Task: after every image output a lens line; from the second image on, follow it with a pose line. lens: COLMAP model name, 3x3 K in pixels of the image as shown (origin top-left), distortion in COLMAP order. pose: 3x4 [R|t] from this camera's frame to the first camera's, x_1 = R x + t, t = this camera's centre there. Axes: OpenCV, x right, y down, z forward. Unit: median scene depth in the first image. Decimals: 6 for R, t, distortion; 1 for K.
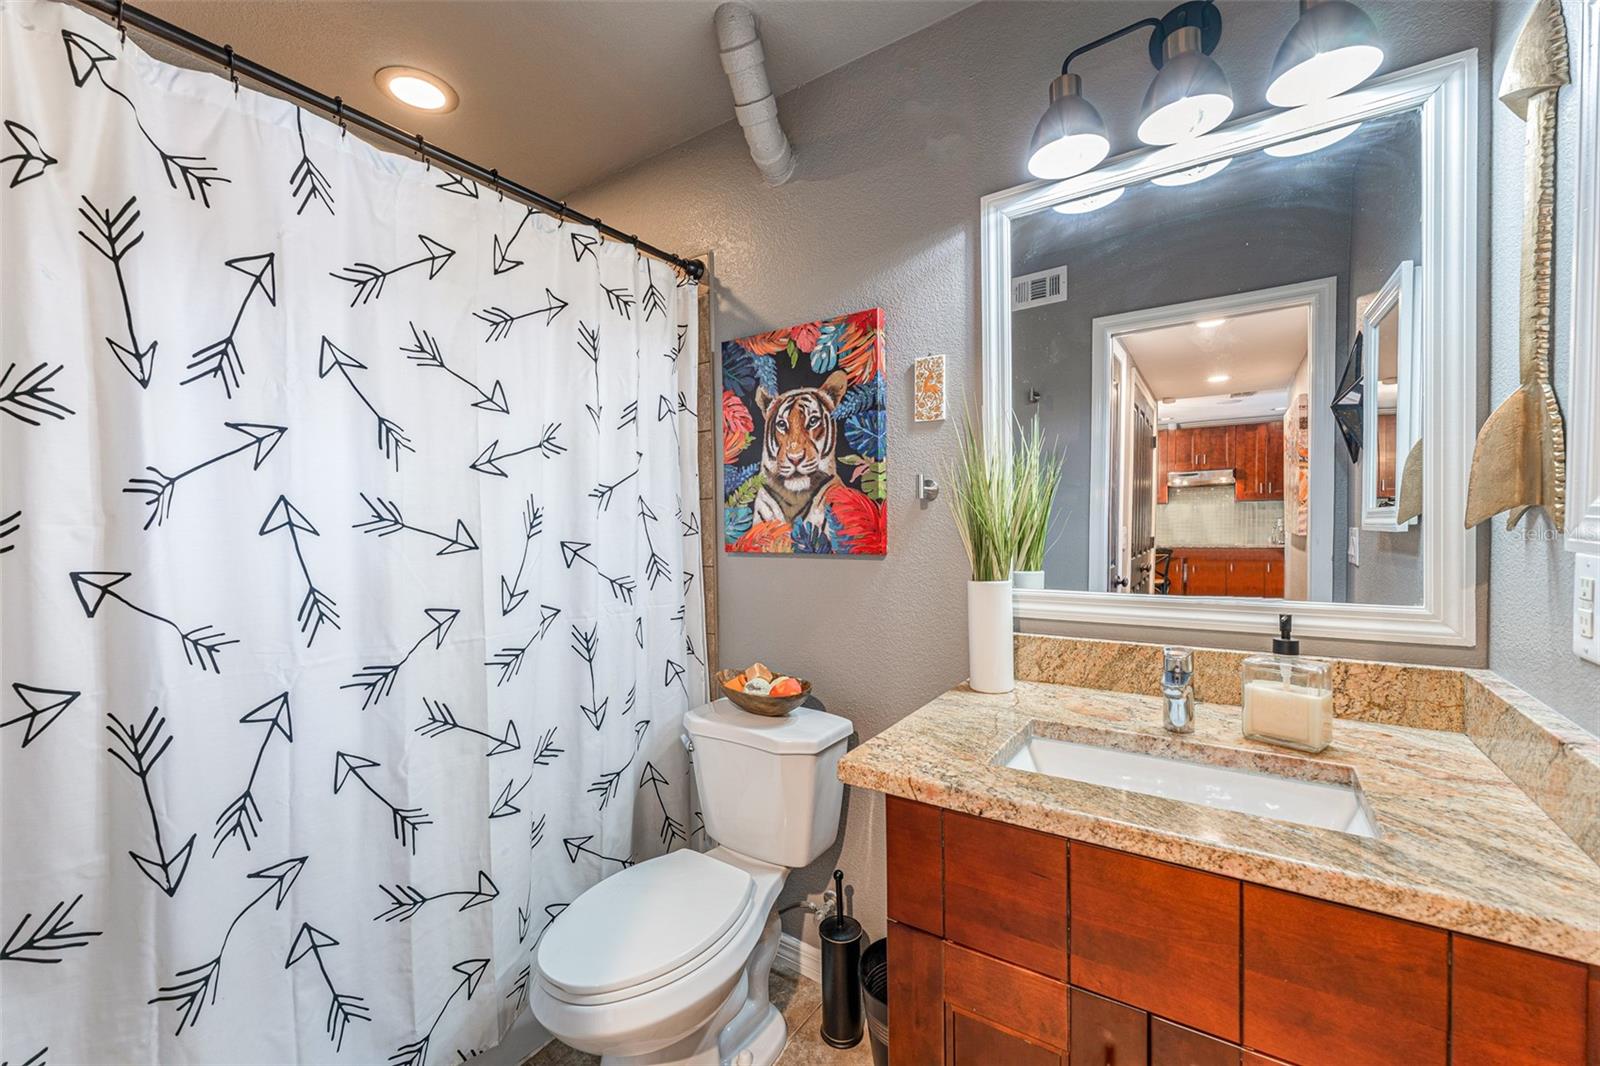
lens RADIAL K [[656.2, 0, 795.8], [0, 656.2, 531.9], [0, 0, 1]] dist [-0.000718, 0.000022]
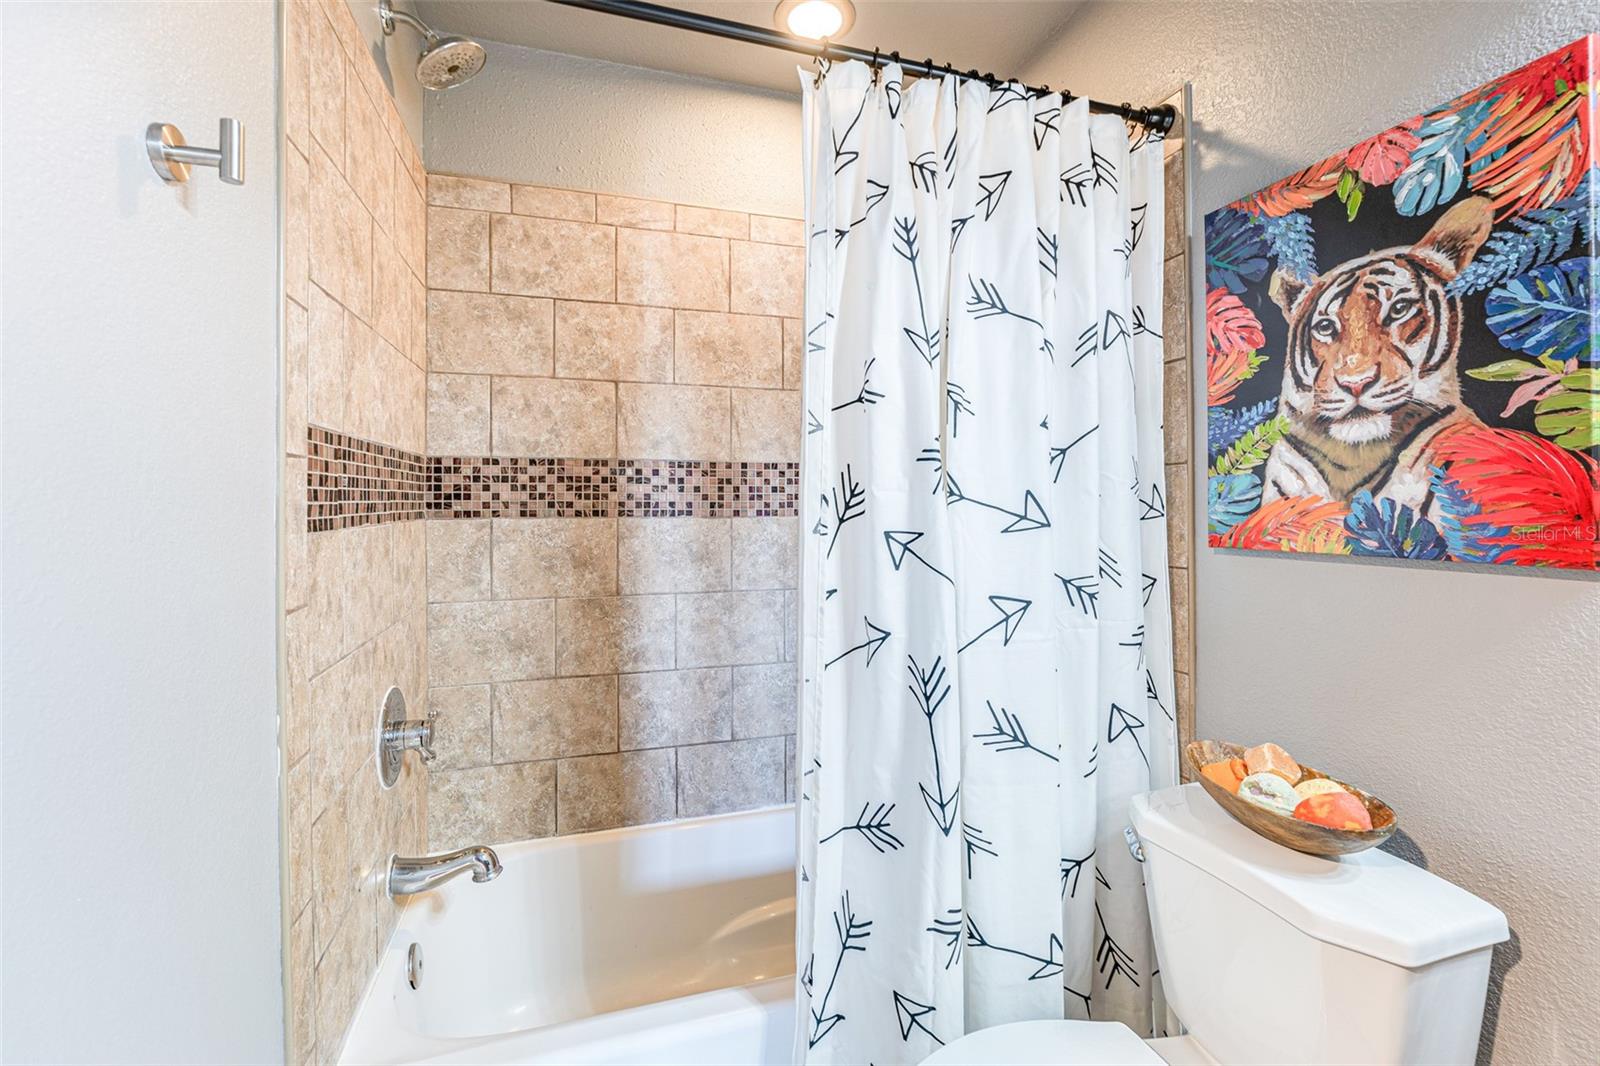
lens RADIAL K [[676.1, 0, 799.8], [0, 676.1, 506.4], [0, 0, 1]] dist [-0.003899, 0.000159]
pose [[0.783524, 0.005392, -0.621339, -0.014217], [-0.008987, 0.999956, -0.002654, -0.002876], [0.621297, 0.007664, 0.783538, 0.266871]]
